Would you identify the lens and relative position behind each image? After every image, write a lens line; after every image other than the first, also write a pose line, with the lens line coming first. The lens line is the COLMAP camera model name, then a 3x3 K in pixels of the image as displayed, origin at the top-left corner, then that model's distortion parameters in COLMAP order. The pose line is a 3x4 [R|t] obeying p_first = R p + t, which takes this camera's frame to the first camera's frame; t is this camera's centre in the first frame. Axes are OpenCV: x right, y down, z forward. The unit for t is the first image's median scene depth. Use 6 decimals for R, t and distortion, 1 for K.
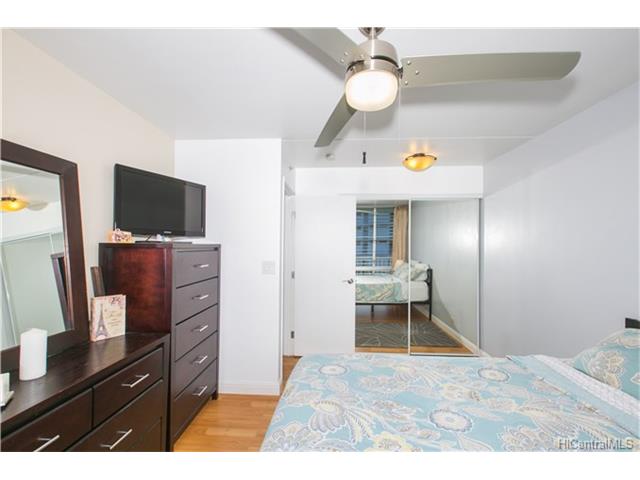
lens RADIAL K [[288.0, 0, 317.5], [0, 288.0, 241.2], [0, 0, 1]] dist [0.015592, 0.000559]
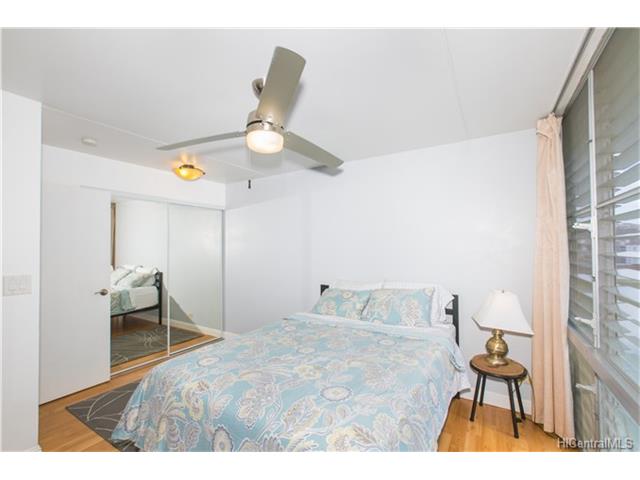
lens RADIAL K [[288.0, 0, 317.5], [0, 288.0, 241.2], [0, 0, 1]] dist [0.015592, 0.000559]
pose [[0.490529, 0.008336, 0.871385, -0.361942], [0.000273, 0.999953, -0.009720, -0.003961], [-0.871425, 0.005006, 0.490503, 0.040685]]
